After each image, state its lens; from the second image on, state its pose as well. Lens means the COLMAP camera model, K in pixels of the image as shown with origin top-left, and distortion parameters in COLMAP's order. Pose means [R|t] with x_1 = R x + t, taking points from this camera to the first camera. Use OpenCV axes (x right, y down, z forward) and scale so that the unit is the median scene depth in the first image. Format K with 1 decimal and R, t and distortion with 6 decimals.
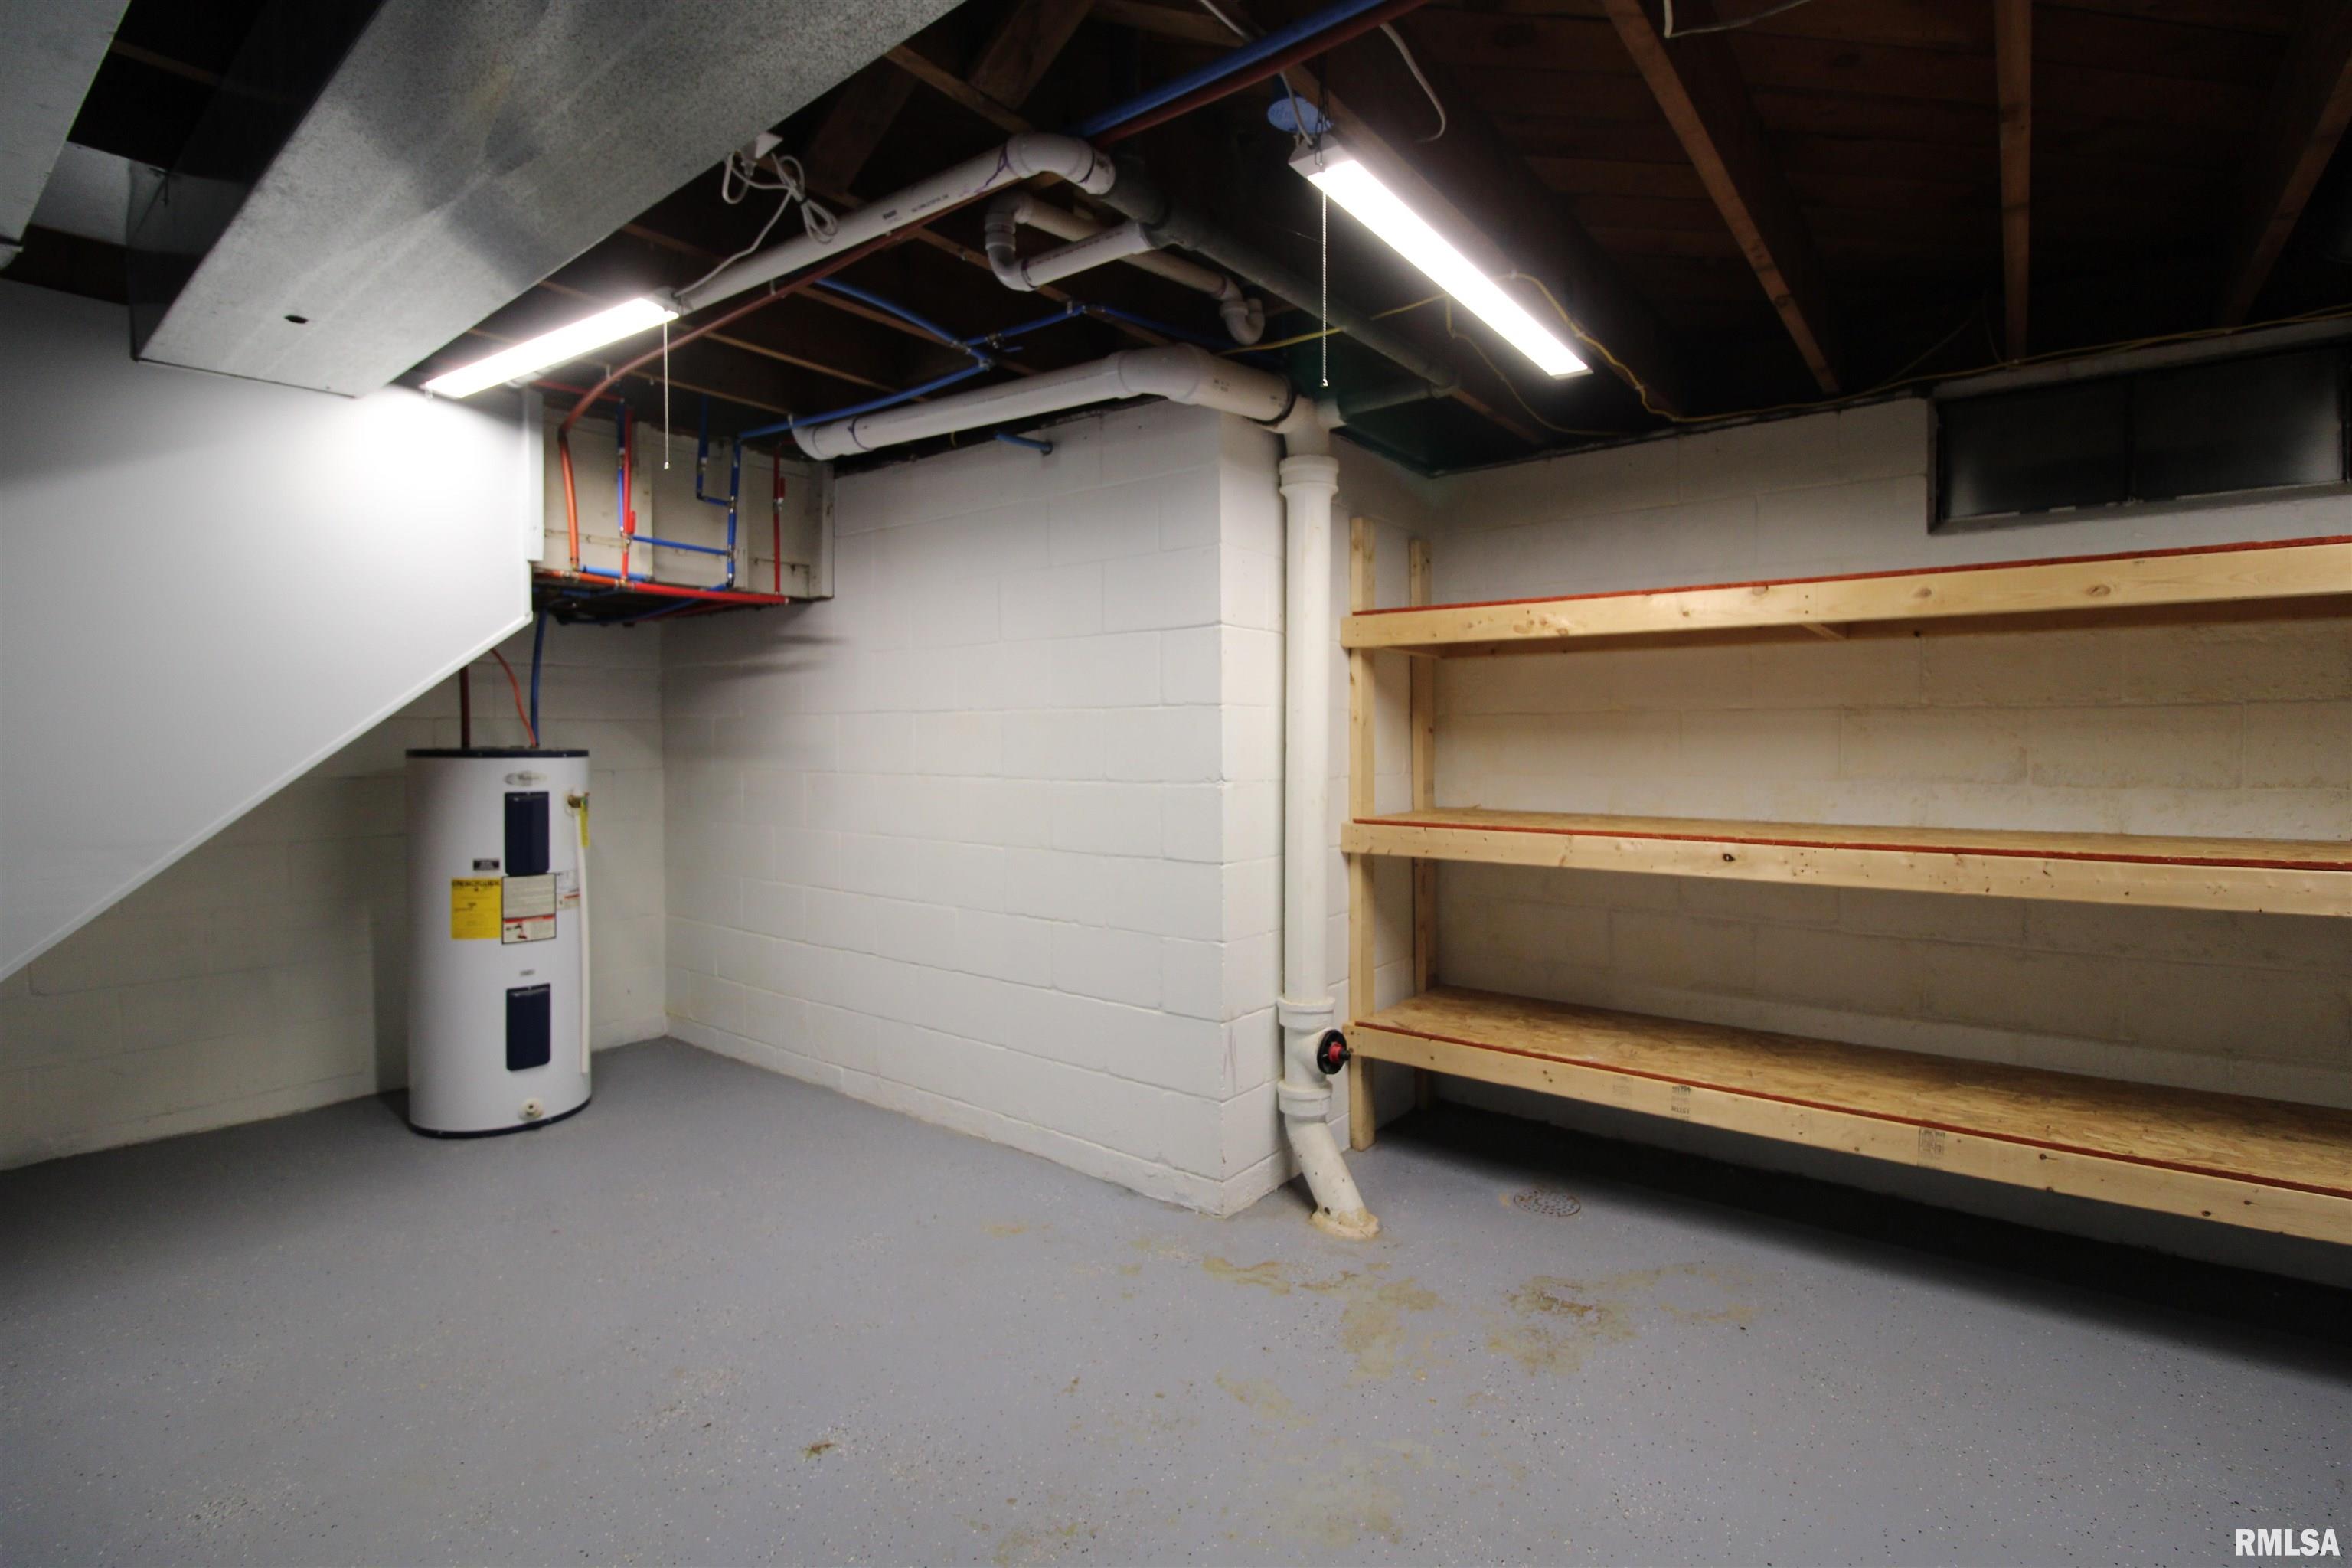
lens RADIAL K [[1091.7, 0, 1194.7], [0, 1091.7, 773.9], [0, 0, 1]] dist [-0.013226, -0.002725]
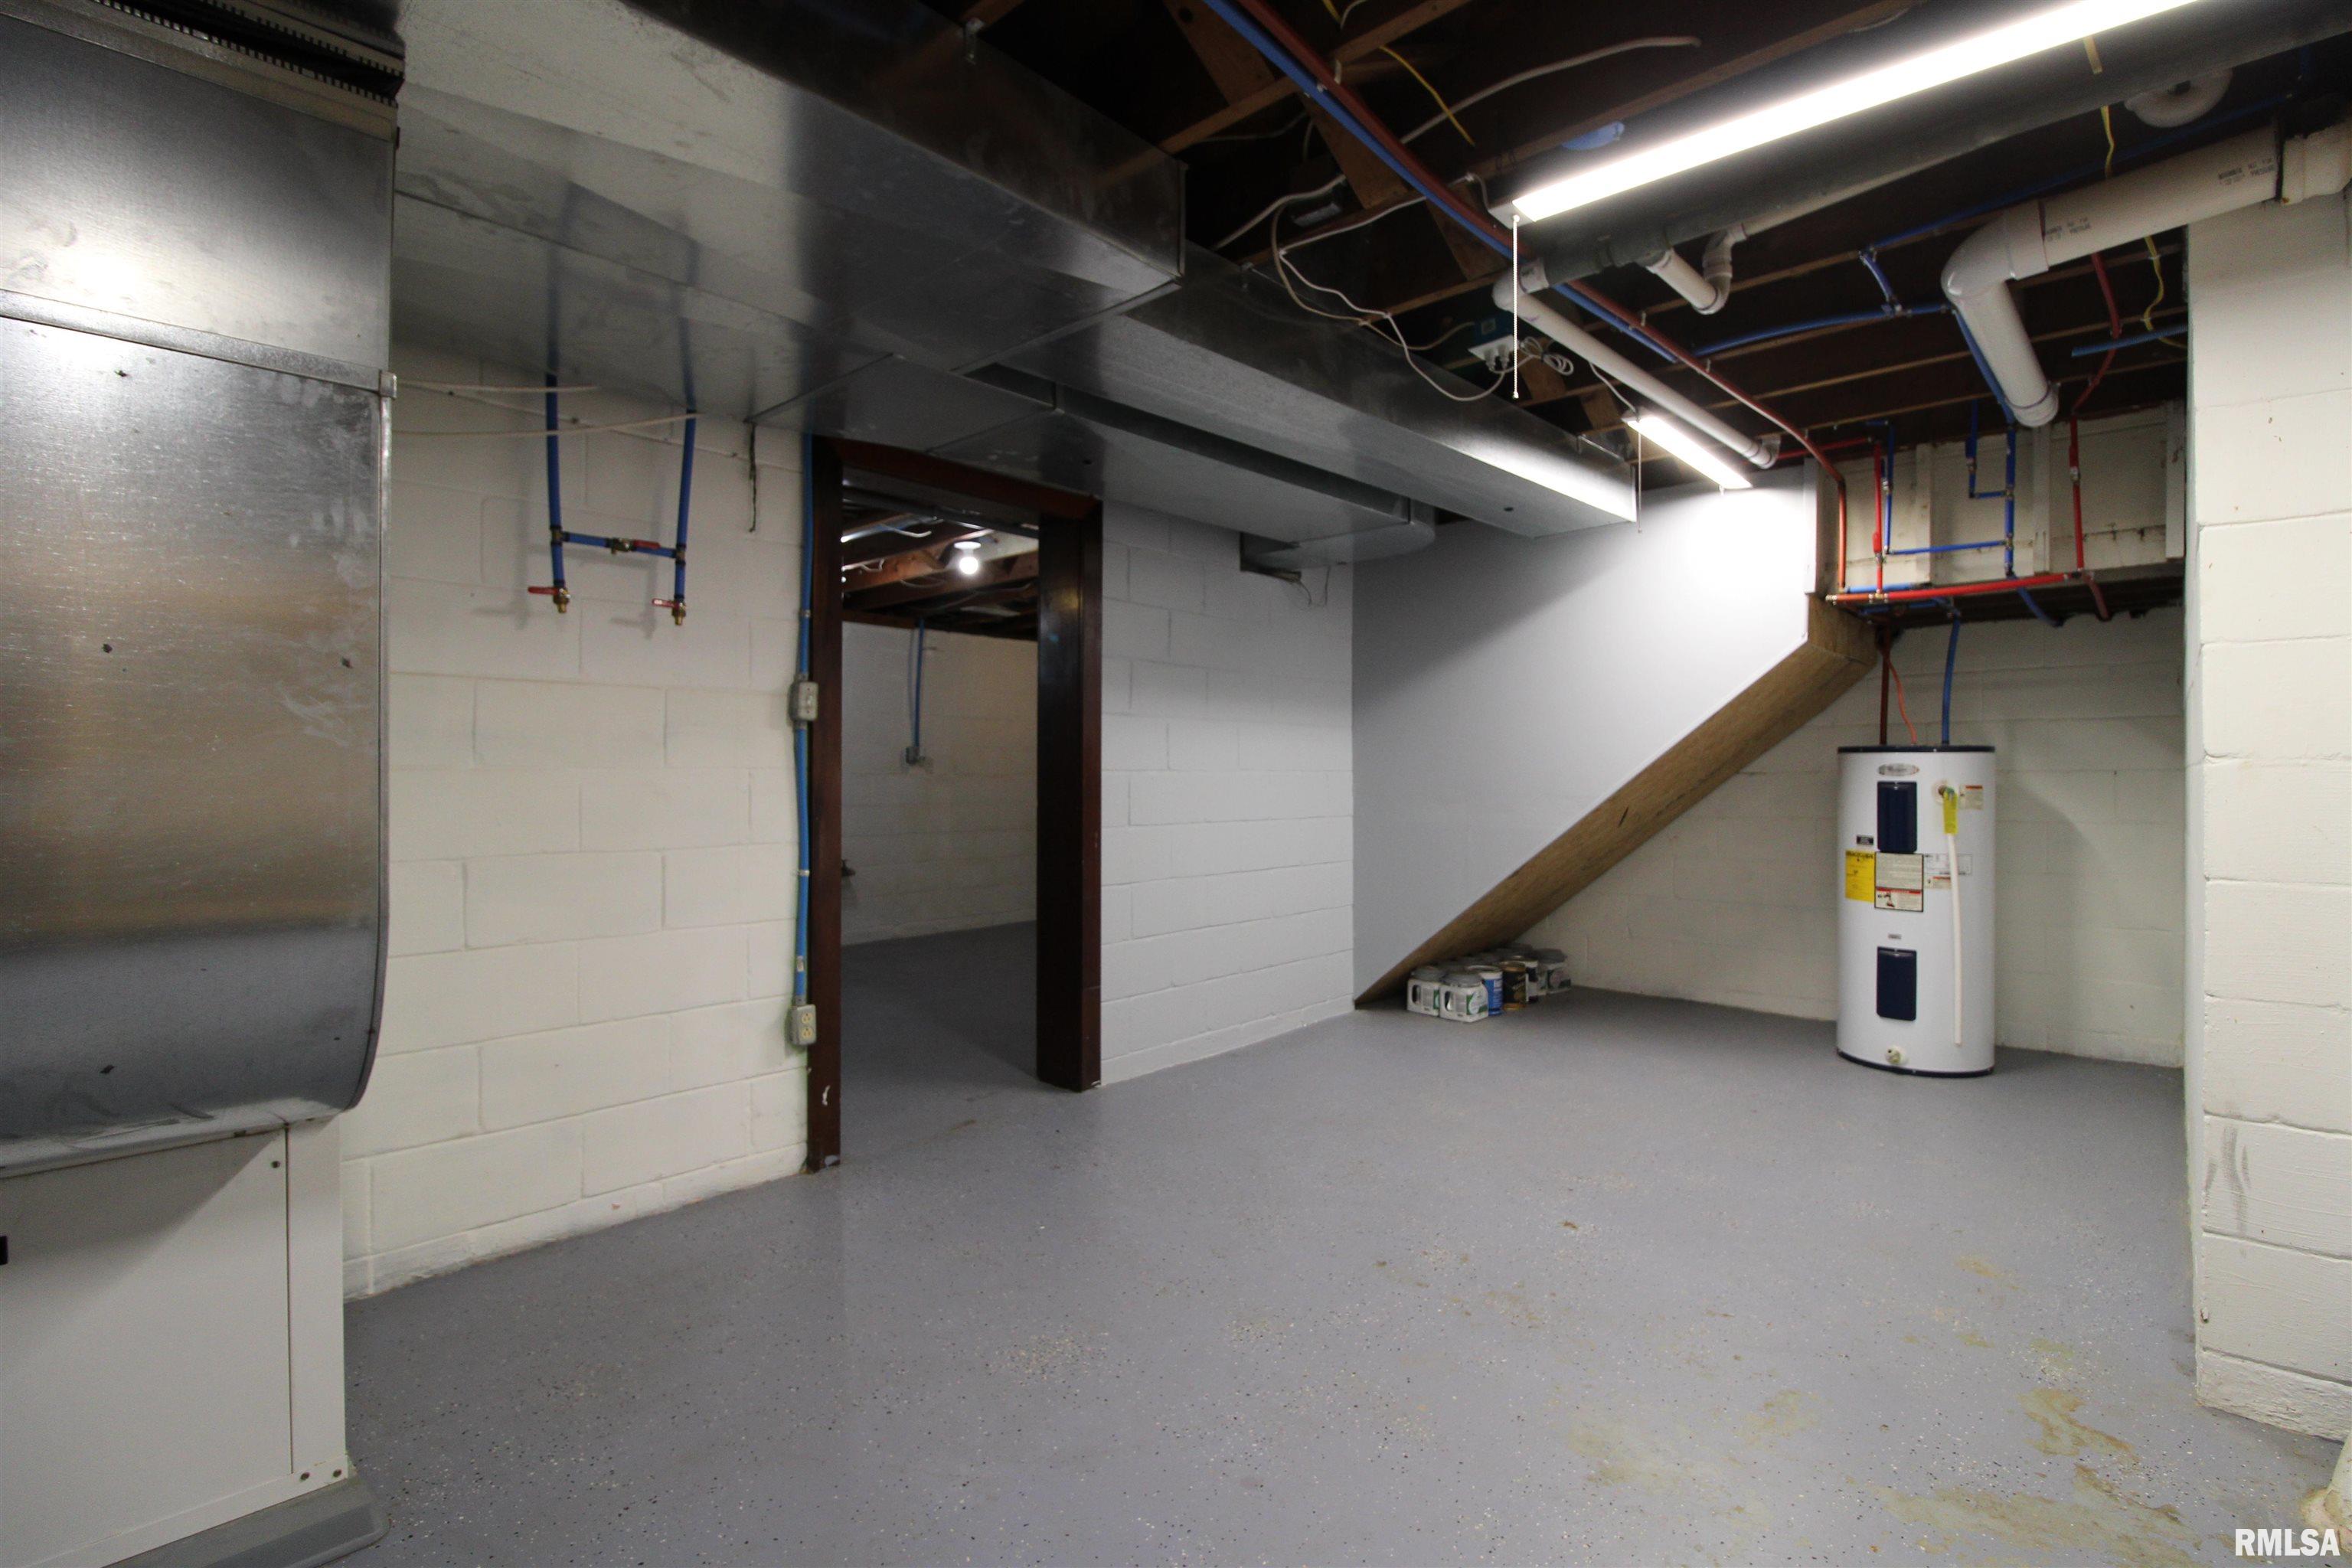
lens RADIAL K [[1091.7, 0, 1192.7], [0, 1091.7, 778.8], [0, 0, 1]] dist [-0.013226, -0.002725]
pose [[-0.096623, 0.000953, -0.995321, 0.624733], [-0.027660, 0.999611, 0.003642, 0.030423], [0.994937, 0.027883, -0.096559, 0.359890]]
